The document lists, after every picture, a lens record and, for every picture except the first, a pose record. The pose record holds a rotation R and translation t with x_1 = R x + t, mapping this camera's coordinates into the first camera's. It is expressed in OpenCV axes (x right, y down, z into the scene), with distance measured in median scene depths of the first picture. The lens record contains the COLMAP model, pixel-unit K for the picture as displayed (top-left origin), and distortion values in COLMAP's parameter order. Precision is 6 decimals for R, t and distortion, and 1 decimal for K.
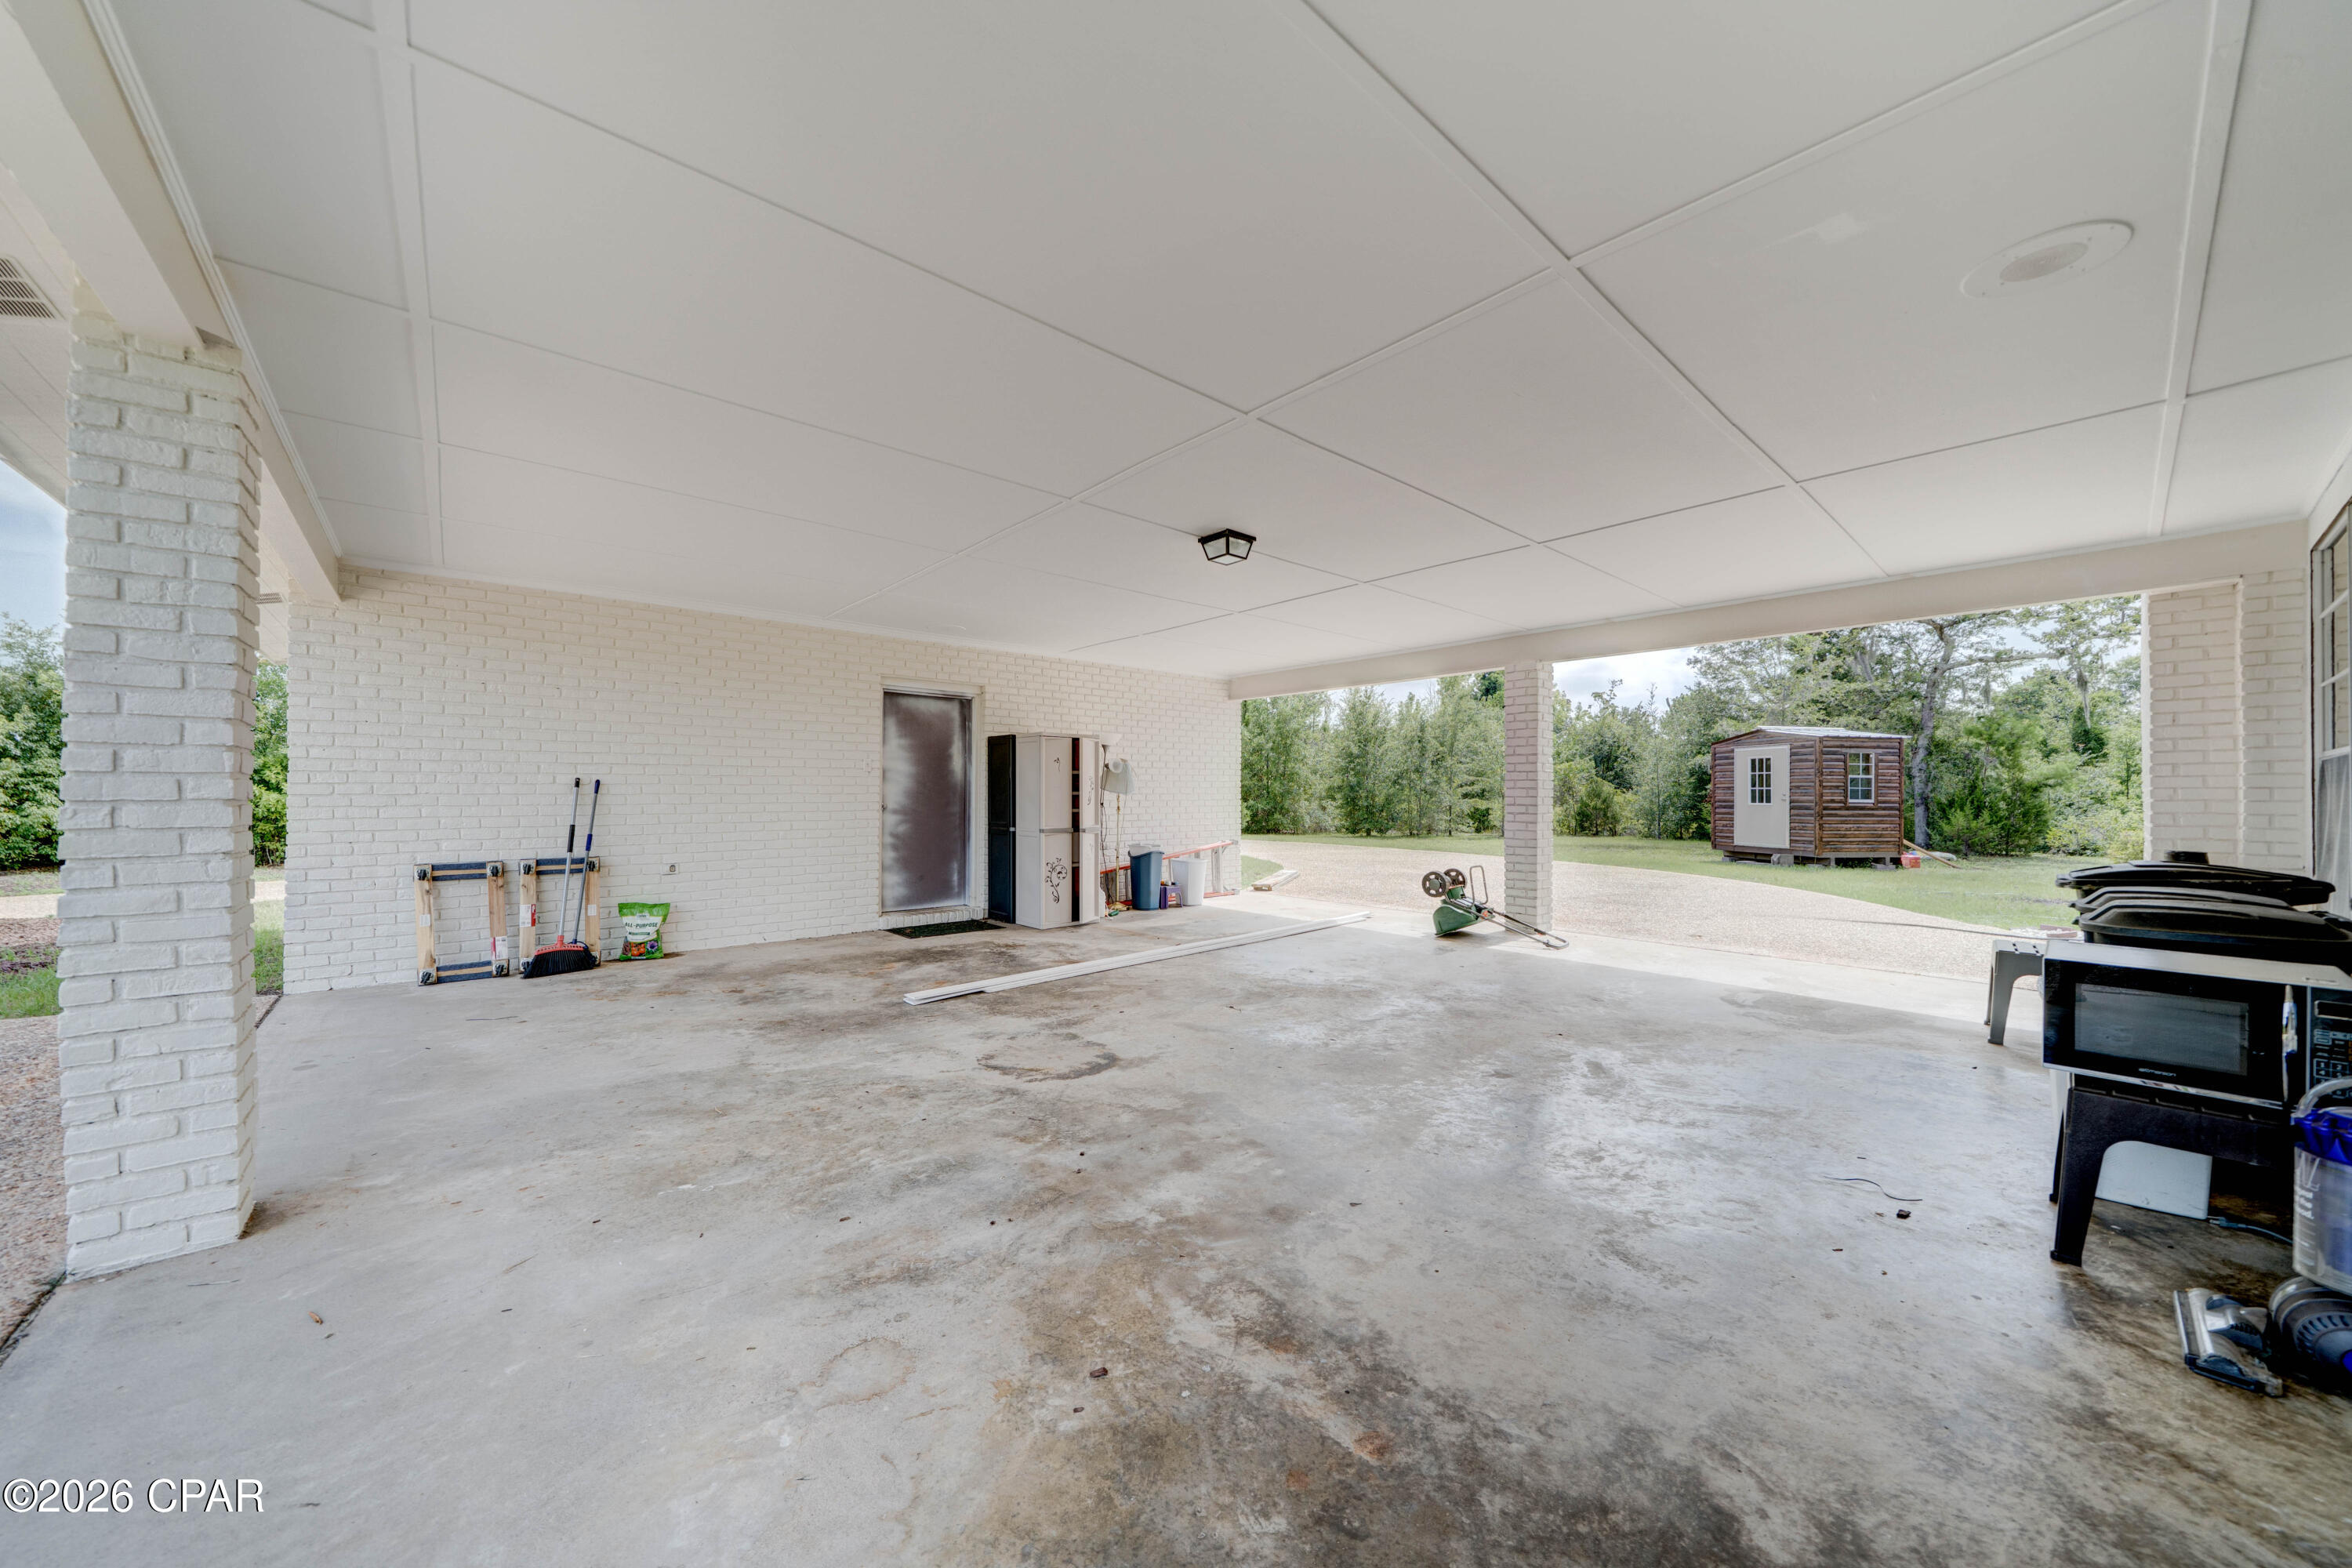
lens RADIAL K [[836.8, 0, 1177.1], [0, 836.8, 787.6], [0, 0, 1]] dist [-0.000015, -0.000001]
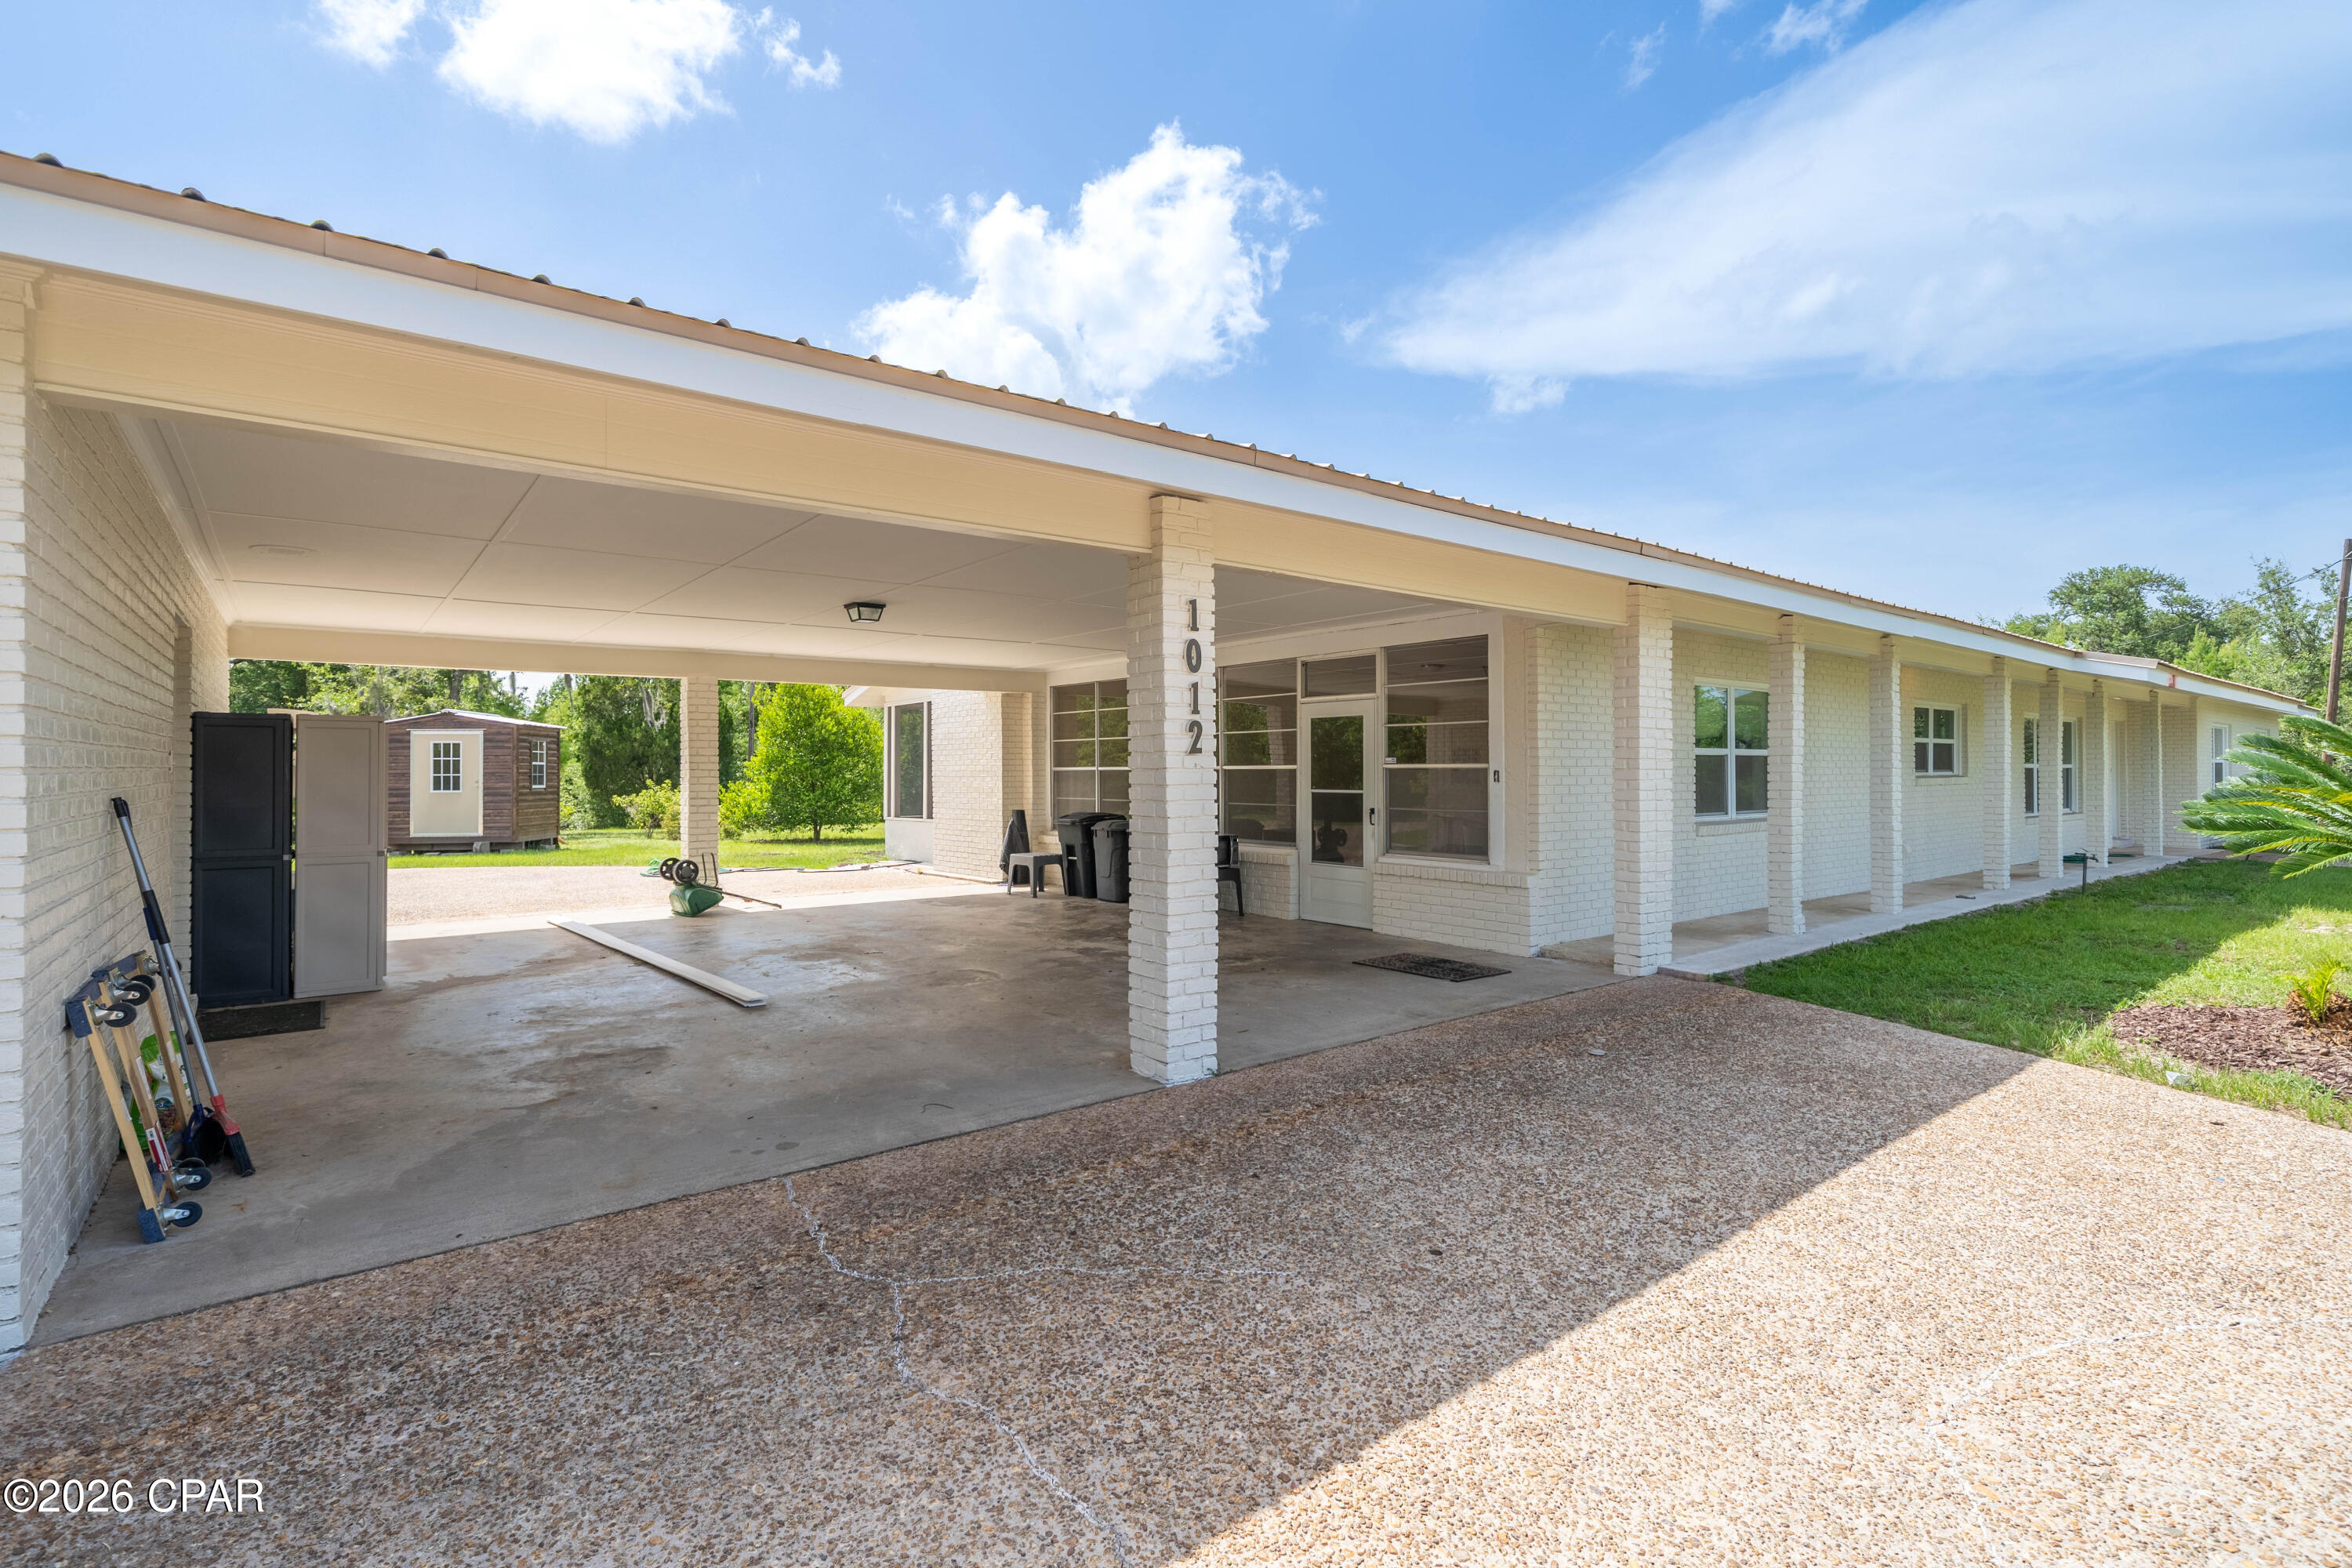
lens RADIAL K [[1088.6, 0, 1176.0], [0, 1088.6, 772.9], [0, 0, 1]] dist [-0.000056, -0.000001]
pose [[0.055976, -0.006936, 0.998408, -0.509511], [-0.001297, 0.999975, 0.007020, -0.011842], [-0.998431, -0.001688, 0.055965, 0.113400]]
